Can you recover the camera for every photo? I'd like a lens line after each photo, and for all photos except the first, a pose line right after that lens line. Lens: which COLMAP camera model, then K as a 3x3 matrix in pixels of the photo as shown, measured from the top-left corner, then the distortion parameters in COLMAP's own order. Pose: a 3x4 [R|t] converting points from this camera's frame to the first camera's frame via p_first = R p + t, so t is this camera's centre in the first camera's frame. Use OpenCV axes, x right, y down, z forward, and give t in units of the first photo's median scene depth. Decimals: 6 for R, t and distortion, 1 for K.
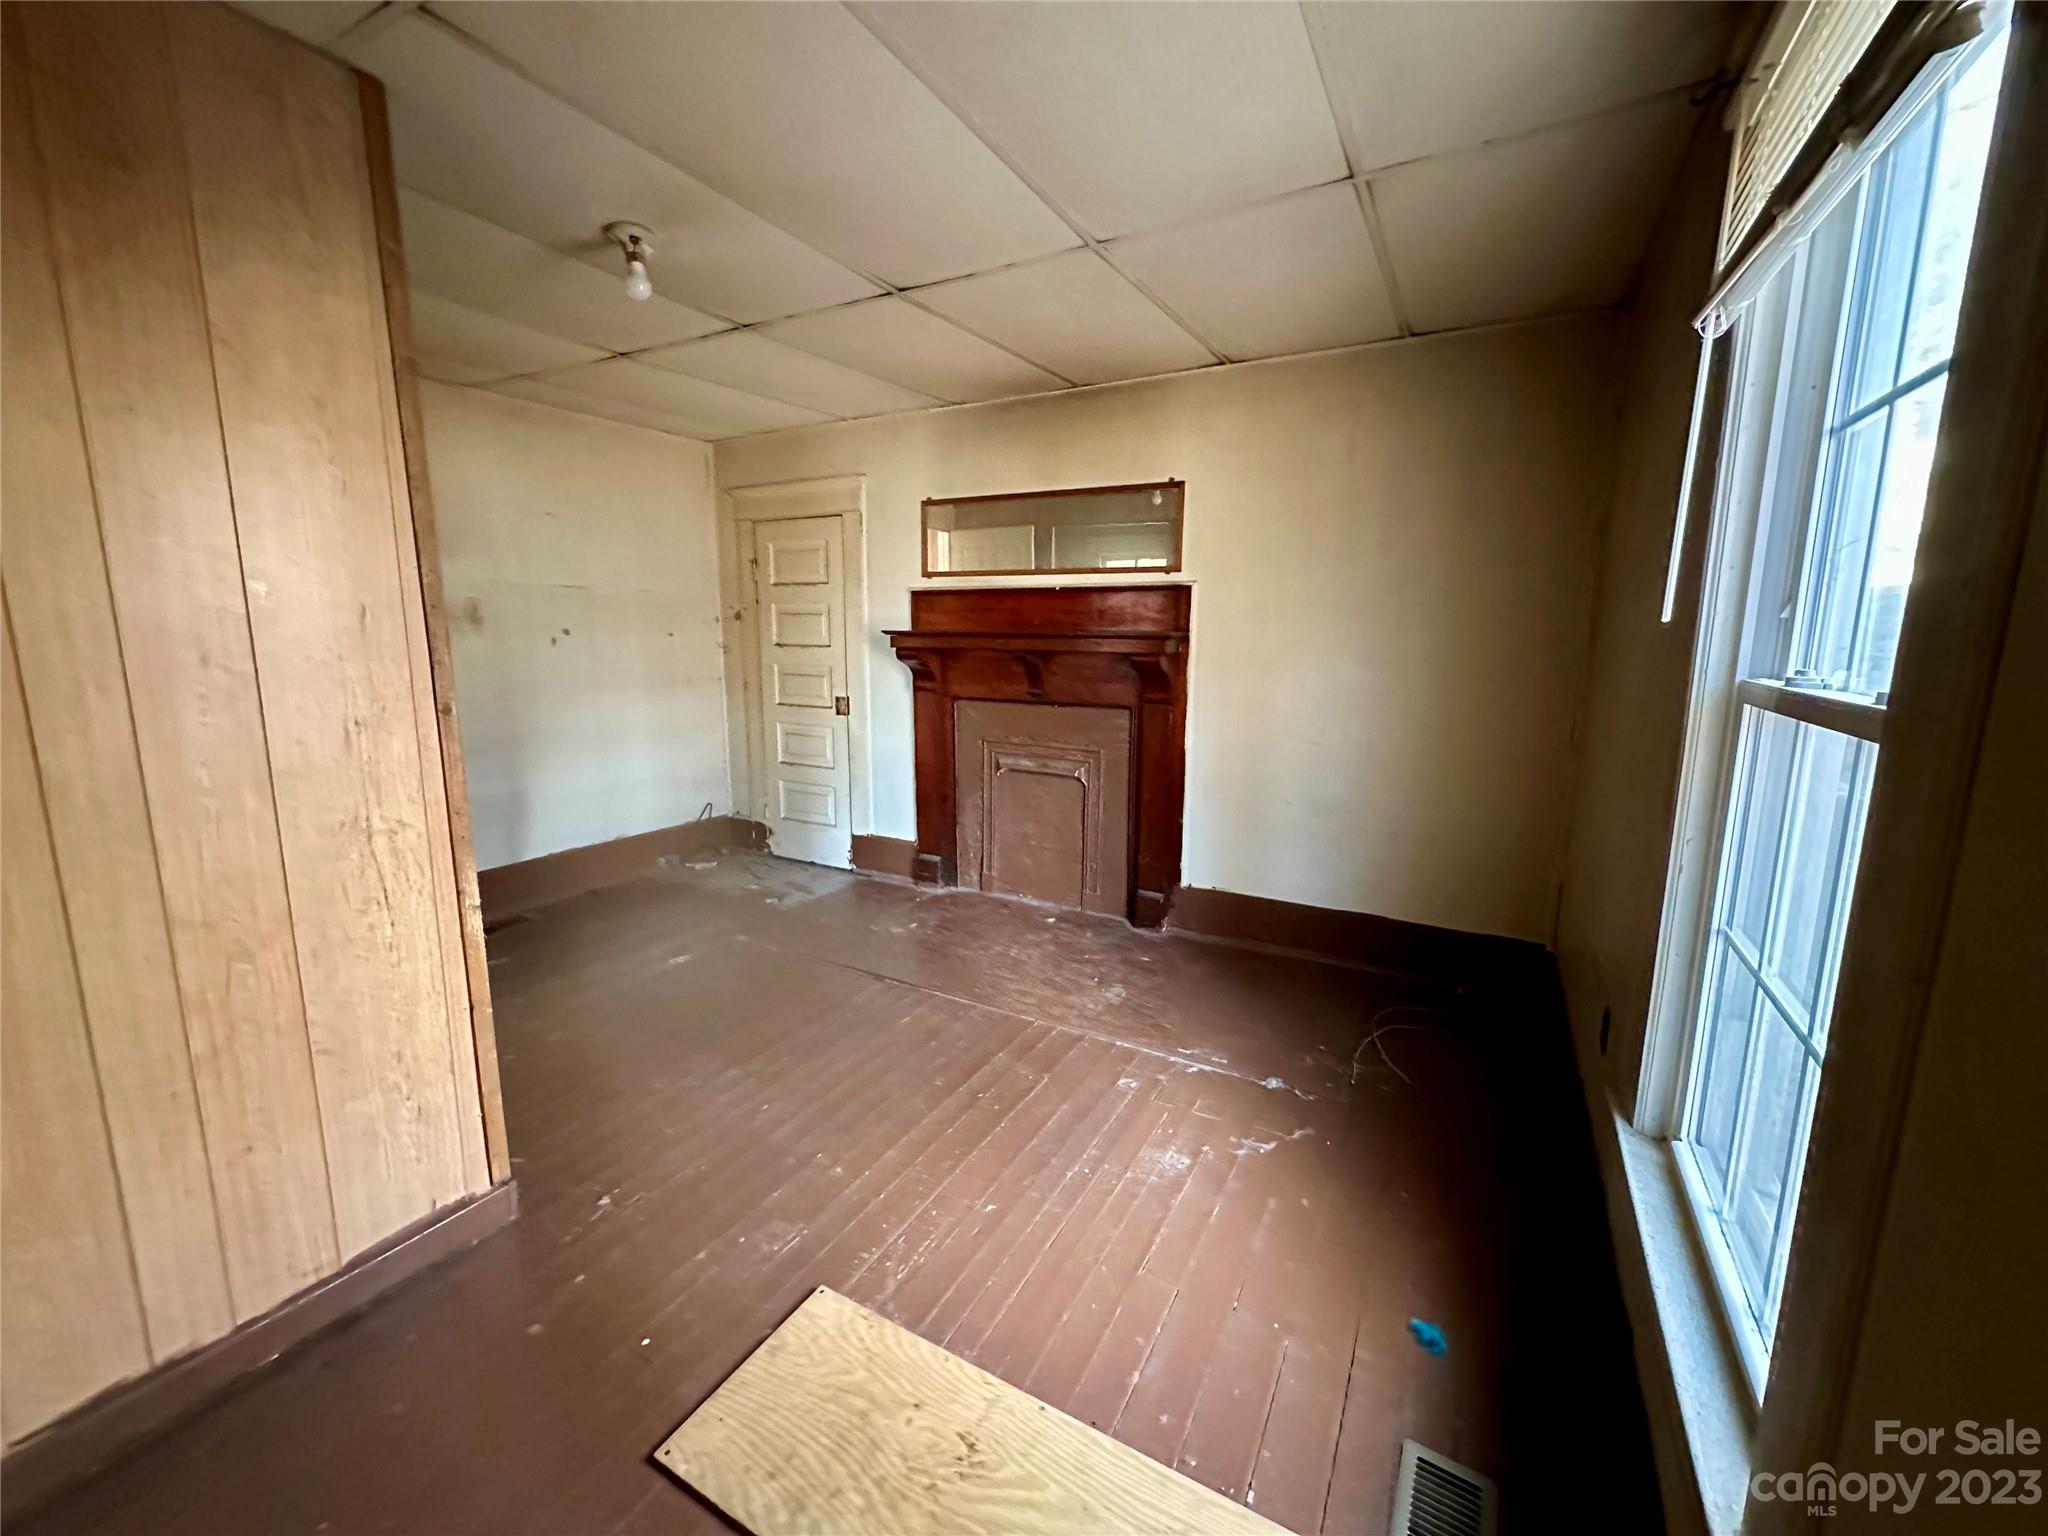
lens RADIAL K [[814.2, 0, 1017.2], [0, 814.2, 763.6], [0, 0, 1]] dist [-0.003685, 0.000717]
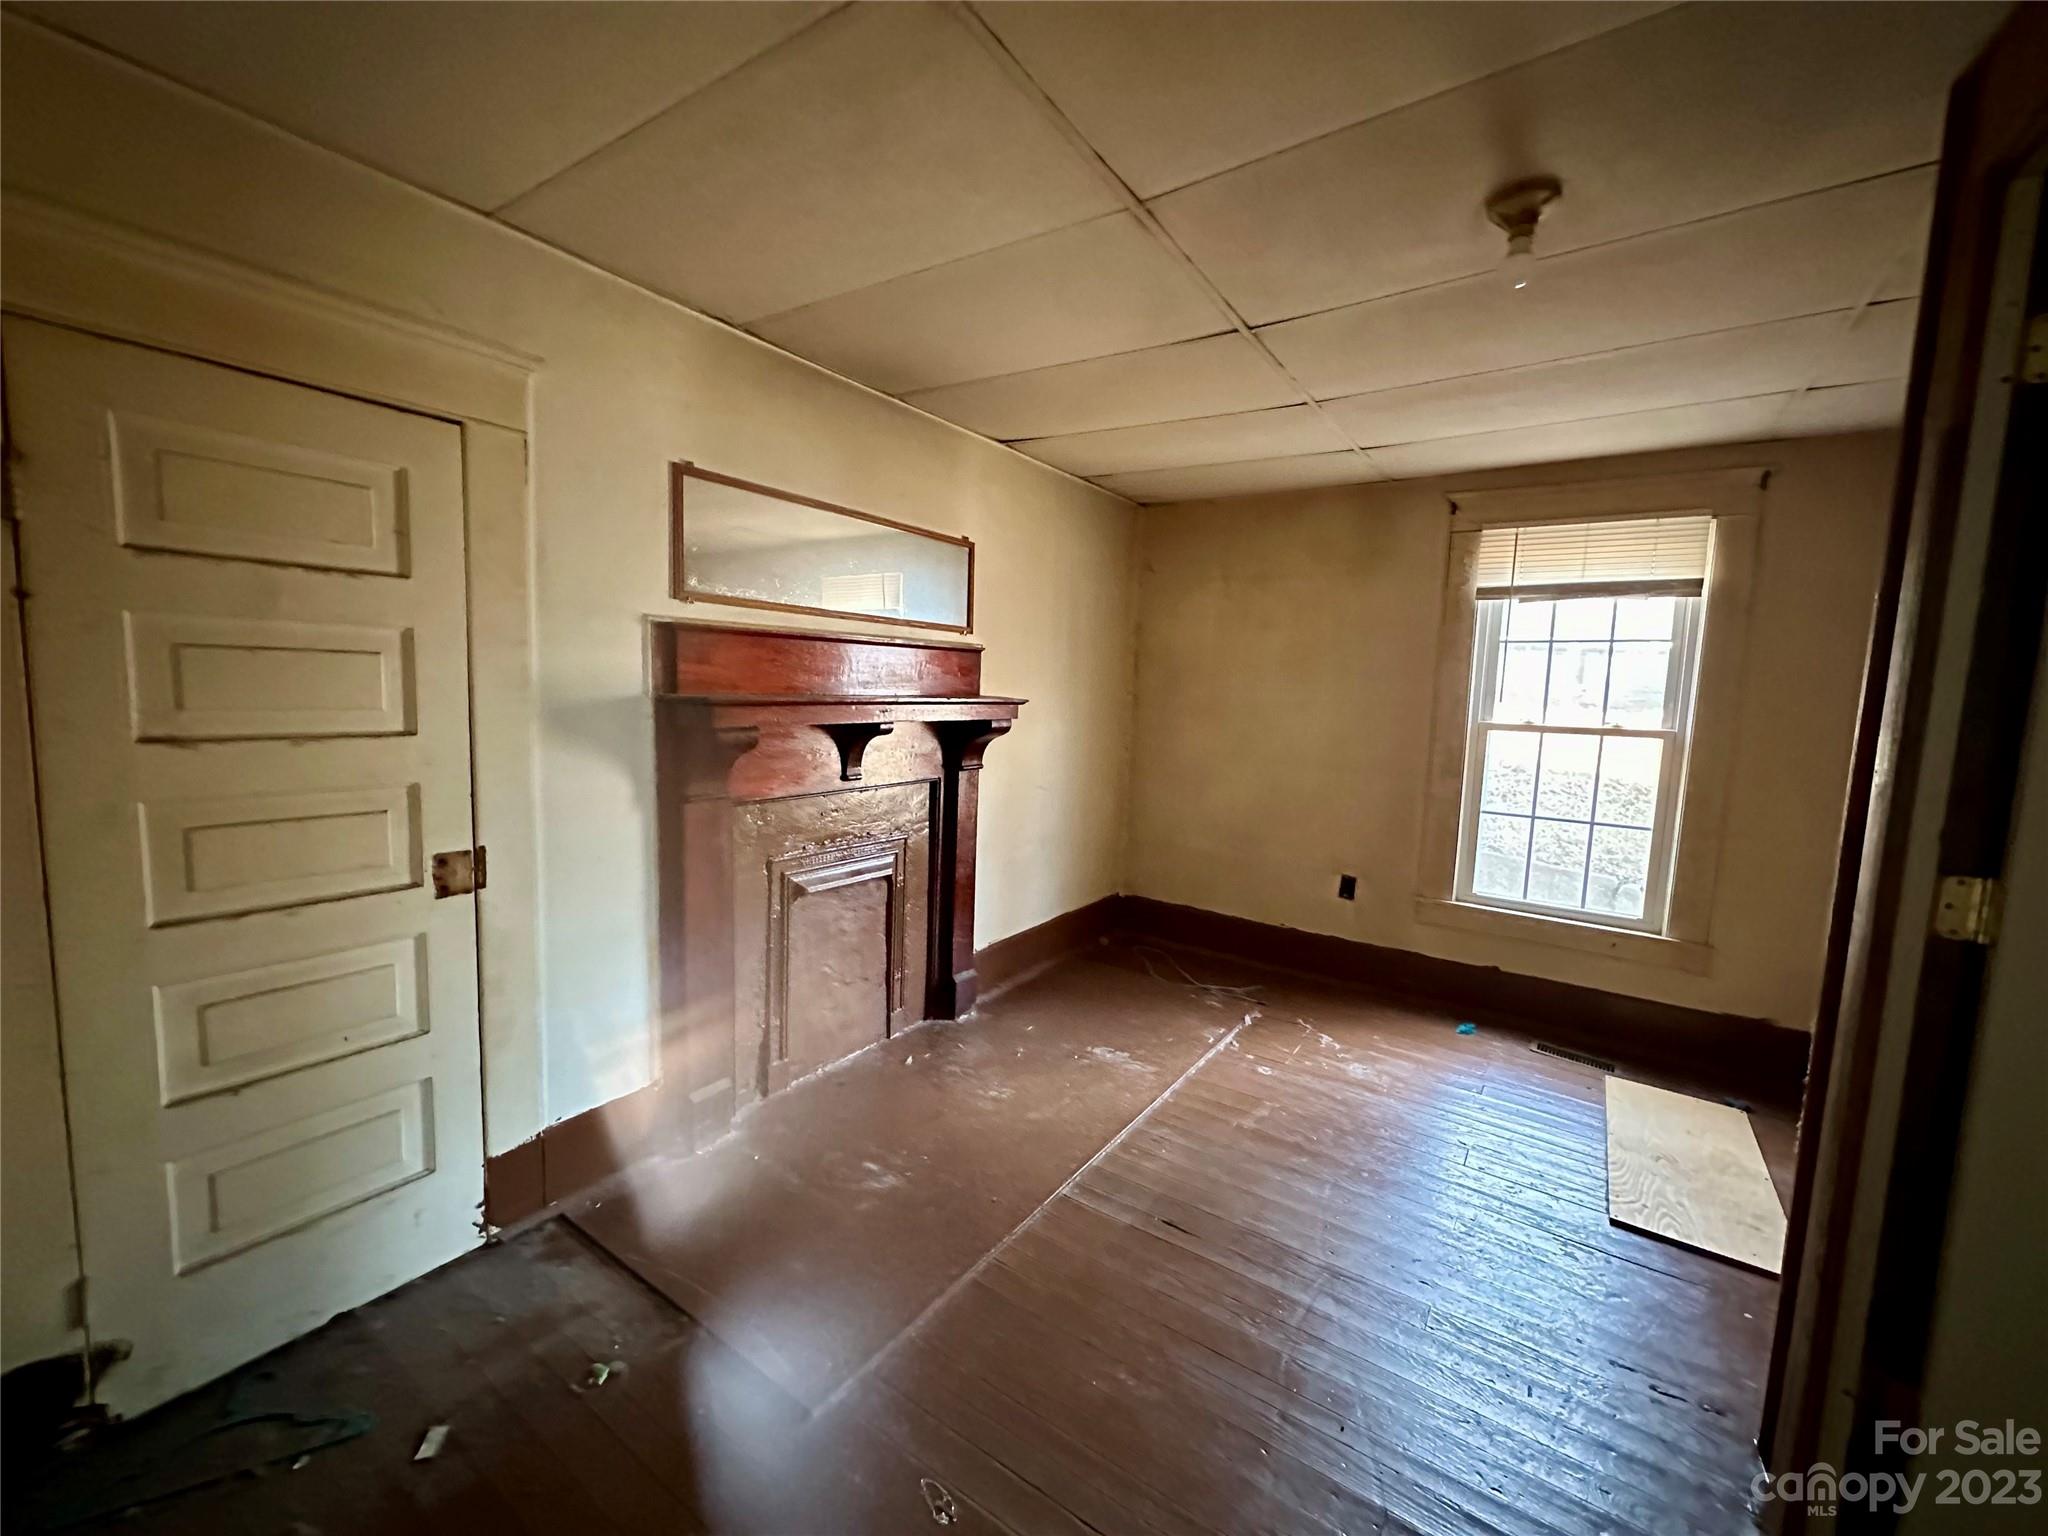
lens RADIAL K [[814.2, 0, 1027.5], [0, 814.2, 767.7], [0, 0, 1]] dist [-0.003685, 0.000717]
pose [[0.092689, -0.100916, 0.990568, -0.662345], [0.146055, 0.985467, 0.086730, -0.130335], [-0.984925, 0.136638, 0.106082, 0.730075]]
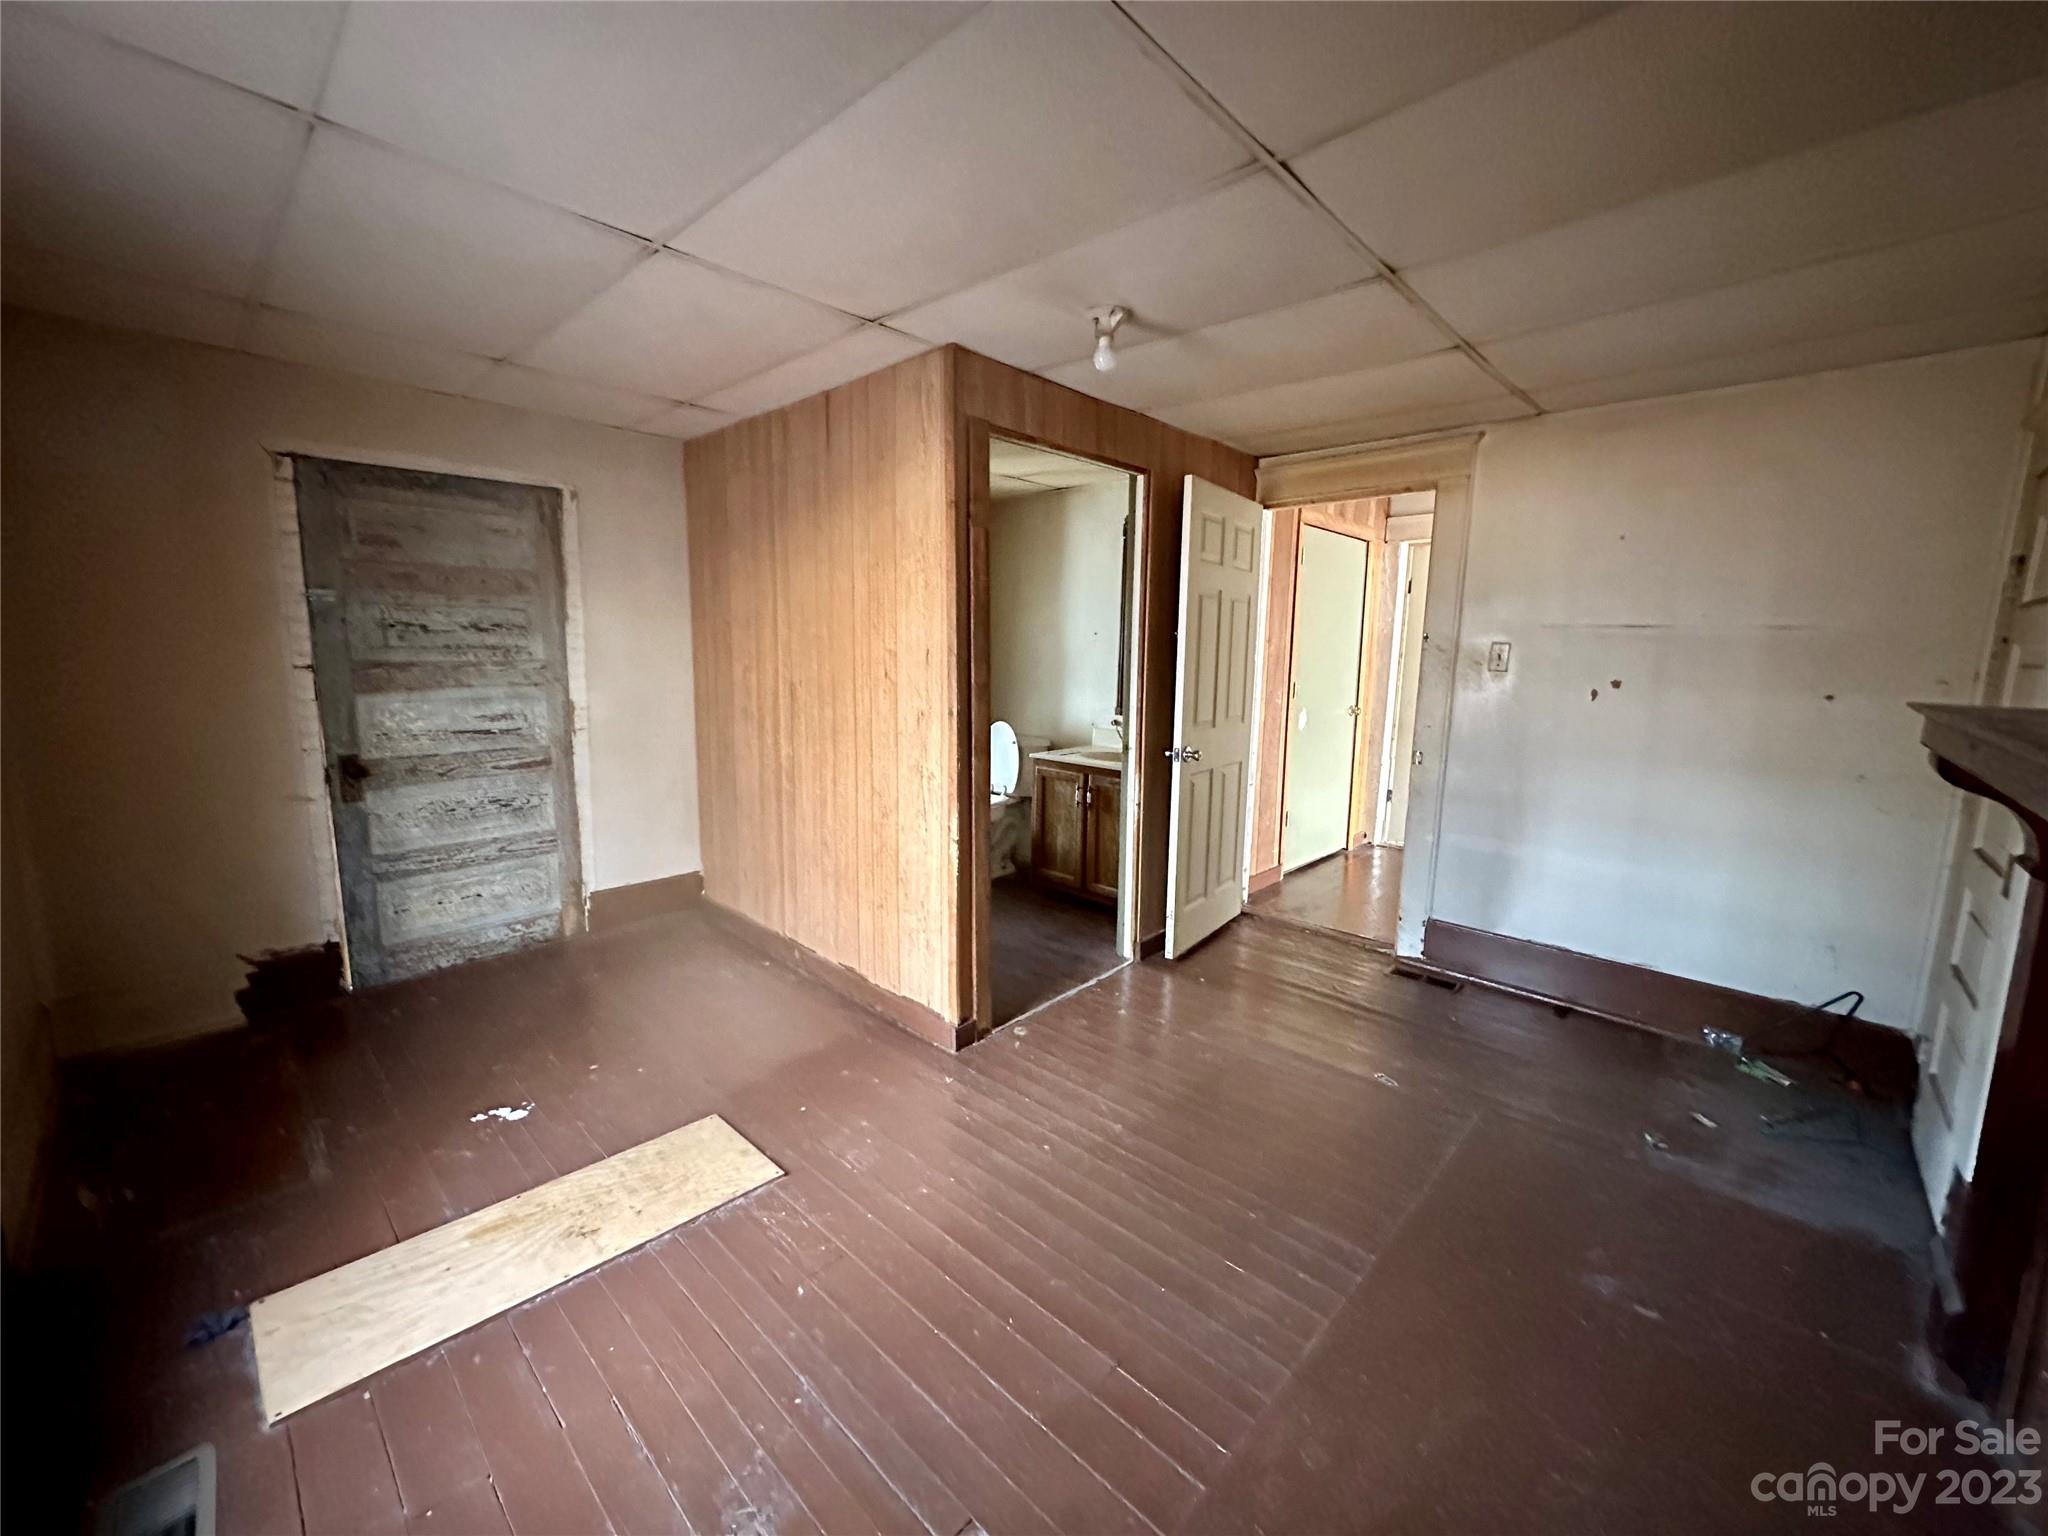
lens RADIAL K [[814.2, 0, 1025.5], [0, 814.2, 758.6], [0, 0, 1]] dist [-0.003685, 0.000717]
pose [[-0.237651, 0.122795, -0.963558, 0.355090], [-0.185958, 0.967878, 0.169210, -0.119977], [0.953384, 0.219394, -0.207182, 0.641439]]
